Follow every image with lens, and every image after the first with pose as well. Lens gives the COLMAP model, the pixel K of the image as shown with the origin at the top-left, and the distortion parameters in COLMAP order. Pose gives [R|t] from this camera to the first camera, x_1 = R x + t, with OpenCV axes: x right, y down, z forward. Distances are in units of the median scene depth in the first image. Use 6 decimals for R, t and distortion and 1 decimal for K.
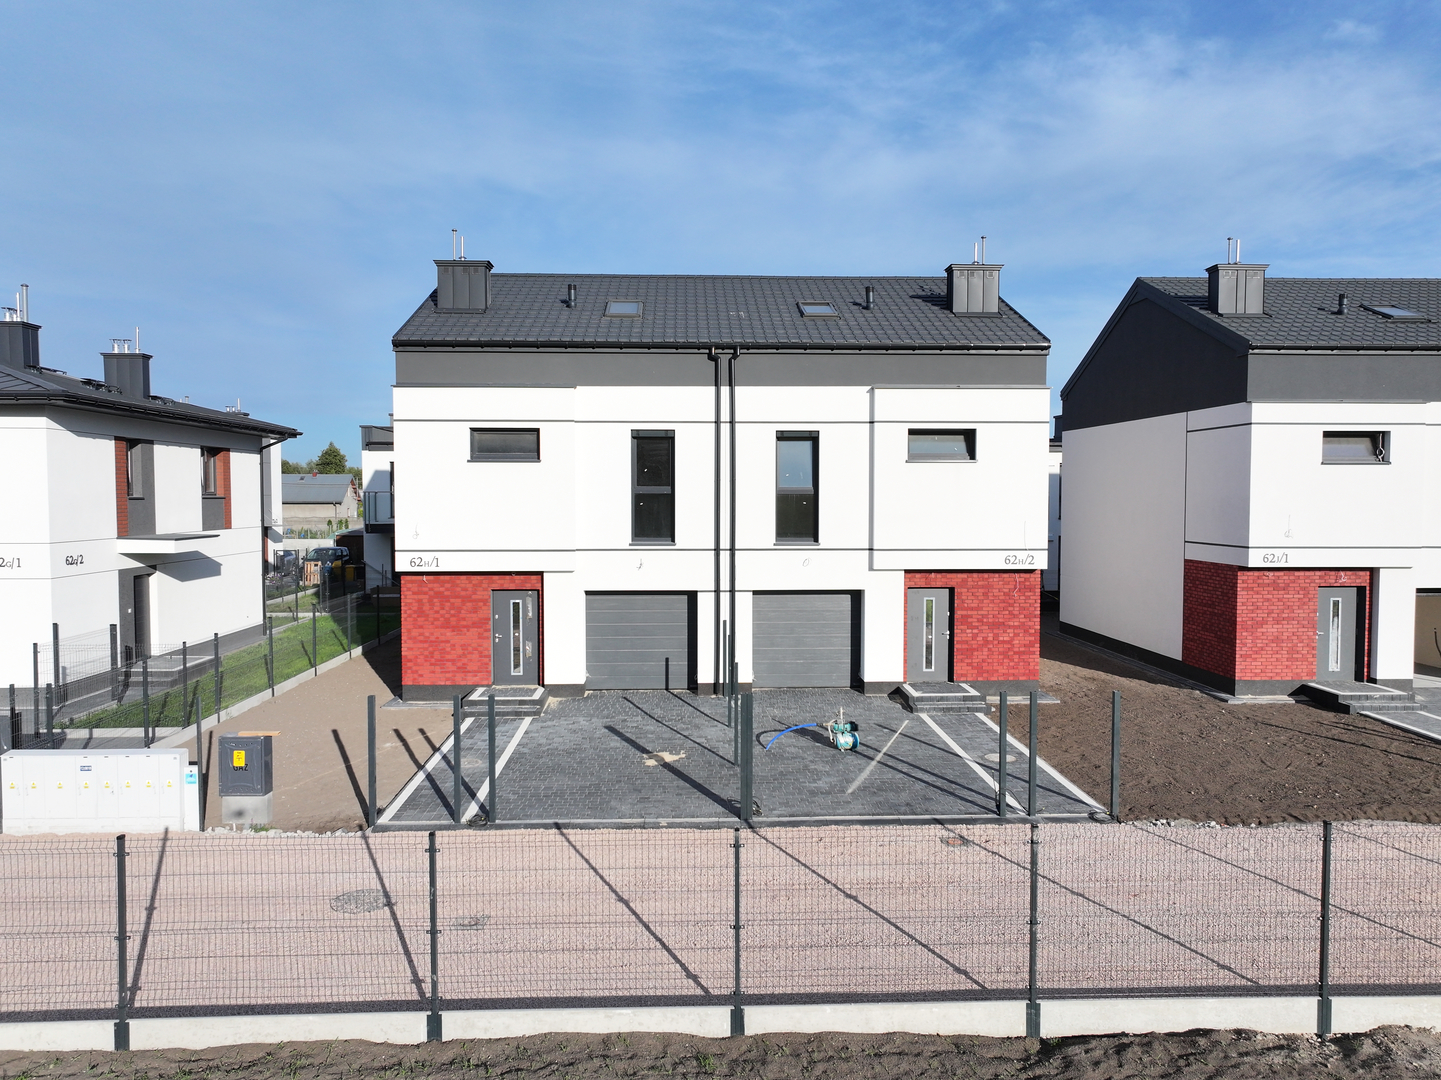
lens RADIAL K [[999.9, 0, 747.0], [0, 999.9, 538.5], [0, 0, 1]] dist [0.004733, 0.001733]
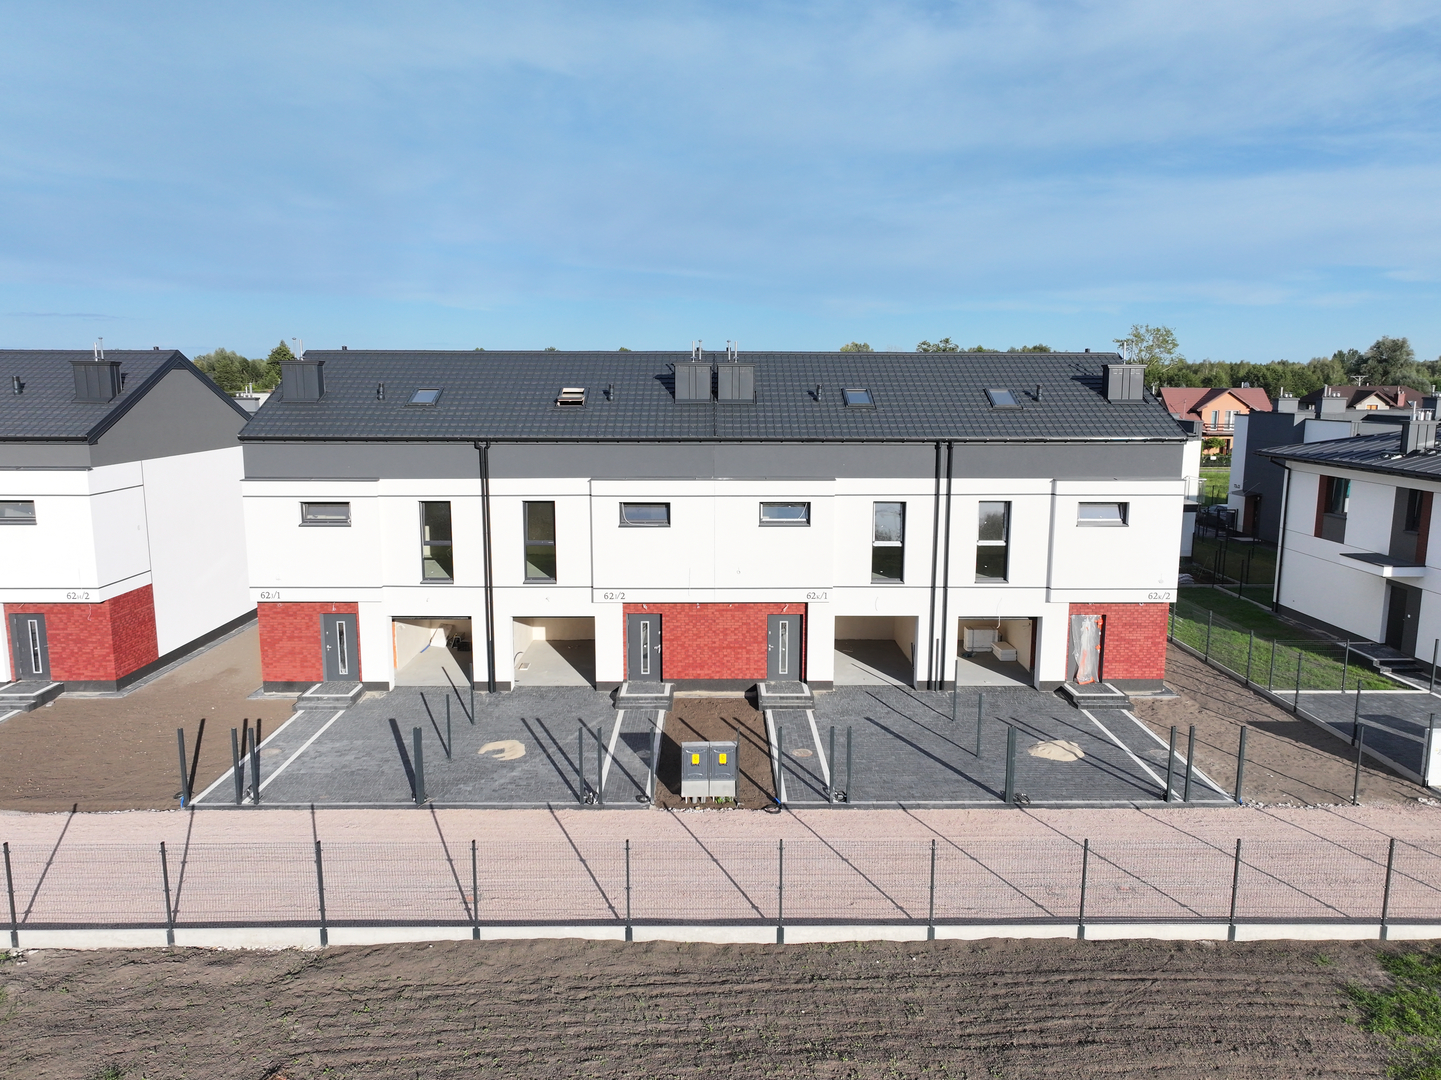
lens RADIAL K [[1010.9, 0, 720.5], [0, 1010.9, 540.0], [0, 0, 1]] dist [0.004131, 0.004821]
pose [[0.998588, 0.009315, -0.052302, -0.251234], [-0.003295, 0.993473, 0.114022, -0.212498], [0.053022, -0.113689, 0.992101, -0.393615]]
